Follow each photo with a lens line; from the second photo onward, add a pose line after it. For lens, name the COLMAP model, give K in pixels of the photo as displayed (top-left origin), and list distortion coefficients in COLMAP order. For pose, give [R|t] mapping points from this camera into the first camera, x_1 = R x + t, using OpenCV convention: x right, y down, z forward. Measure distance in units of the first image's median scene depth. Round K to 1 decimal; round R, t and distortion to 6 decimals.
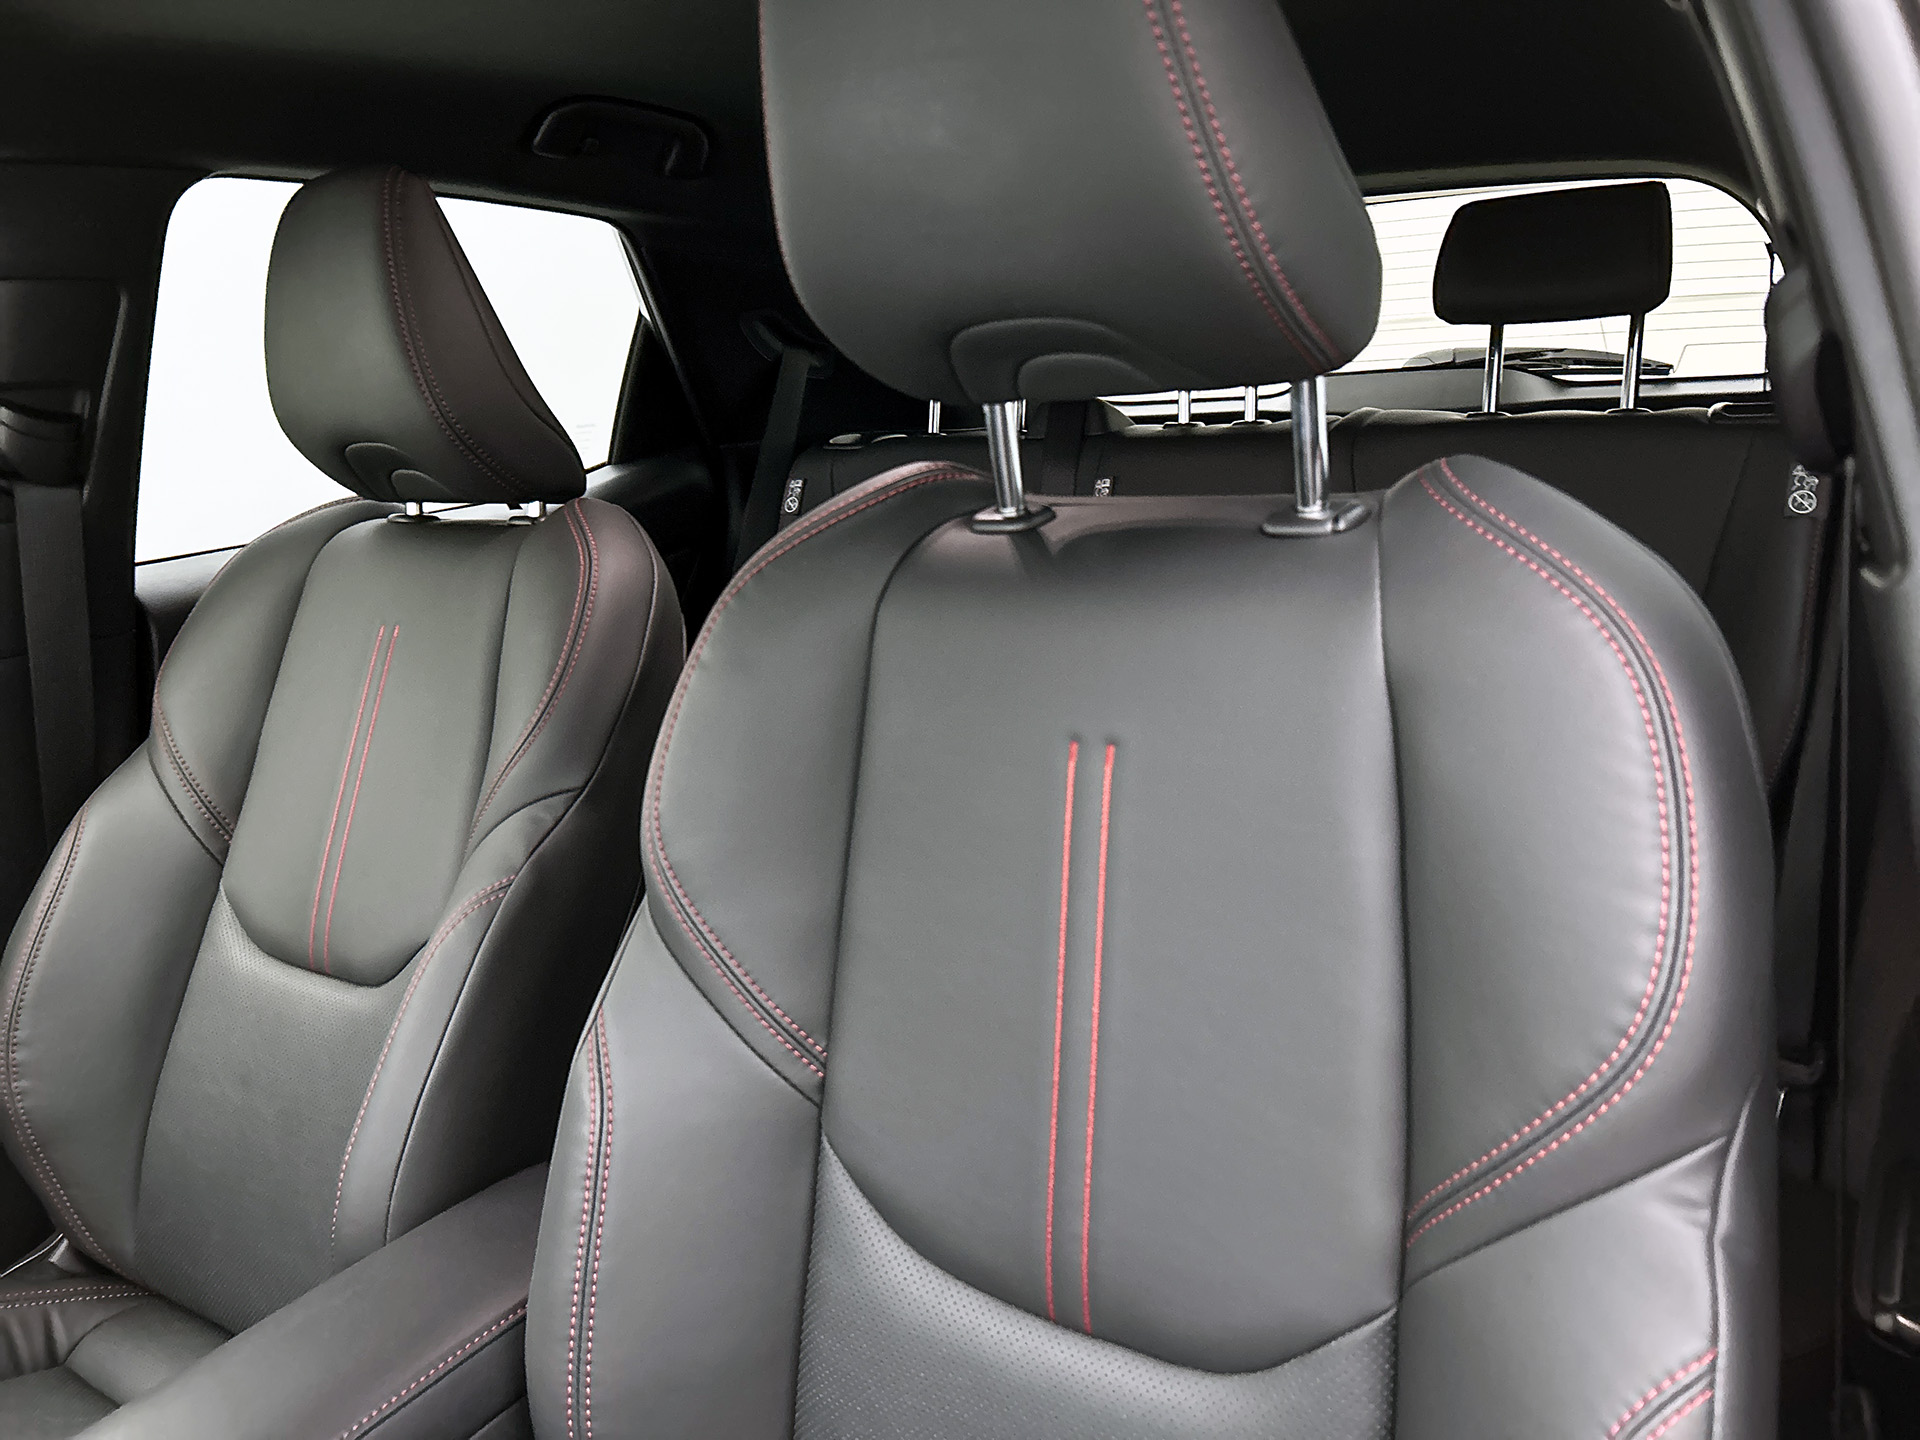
lens RADIAL K [[1392.1, 0, 969.8], [0, 1392.1, 730.9], [0, 0, 1]] dist [0.072184, -0.090492]
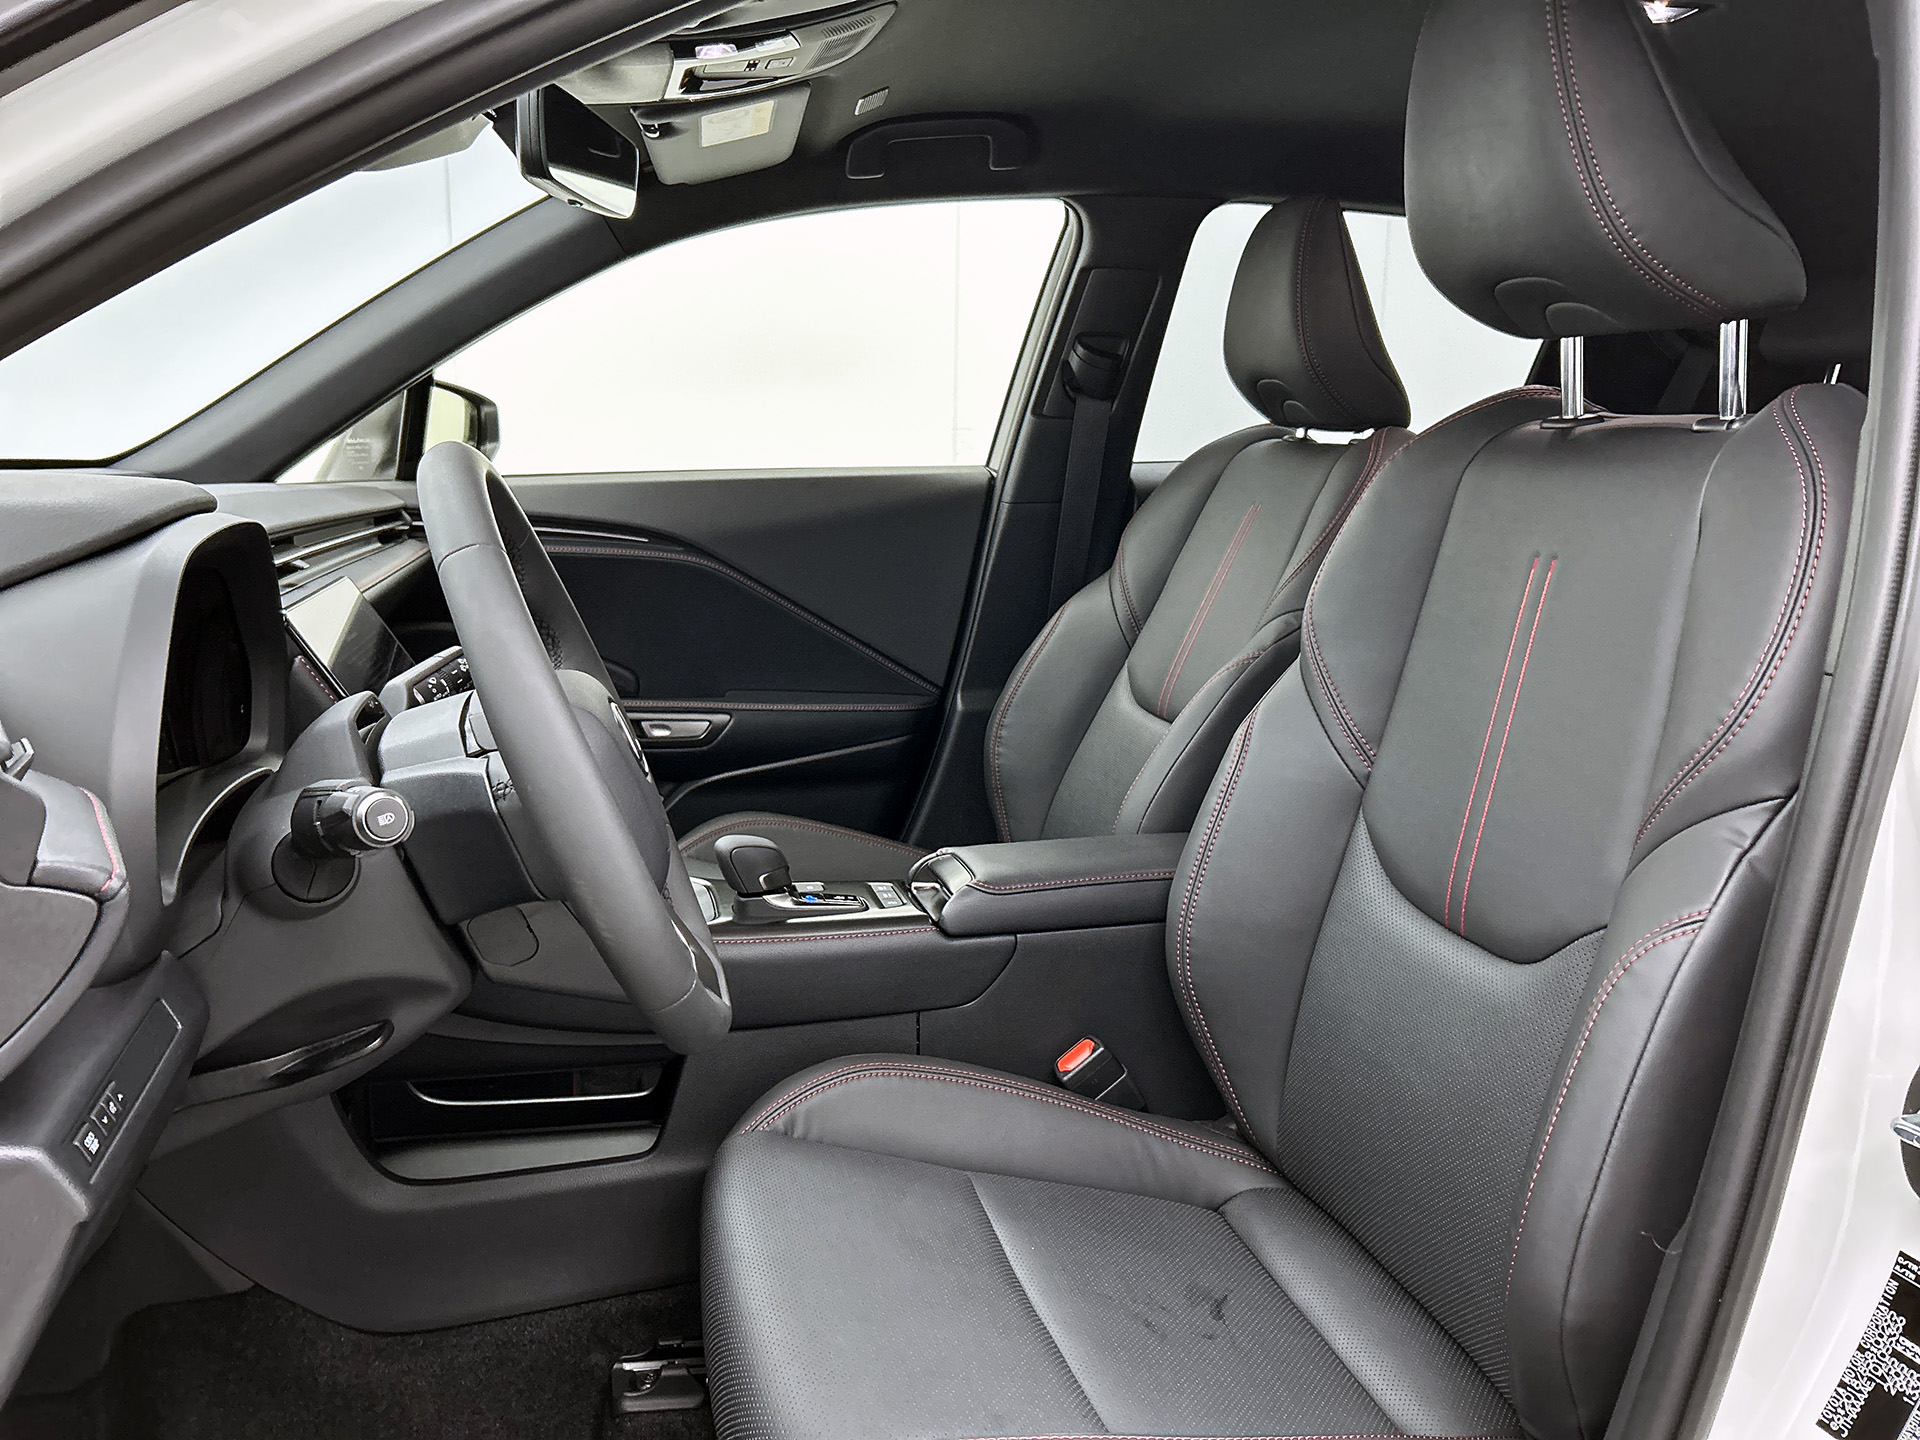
lens RADIAL K [[1392.1, 0, 969.8], [0, 1392.1, 730.9], [0, 0, 1]] dist [0.072184, -0.090492]
pose [[0.752603, 0.213593, -0.622870, 0.335730], [-0.218570, 0.973330, 0.069677, 0.123216], [0.621141, 0.083701, 0.779216, -0.321123]]
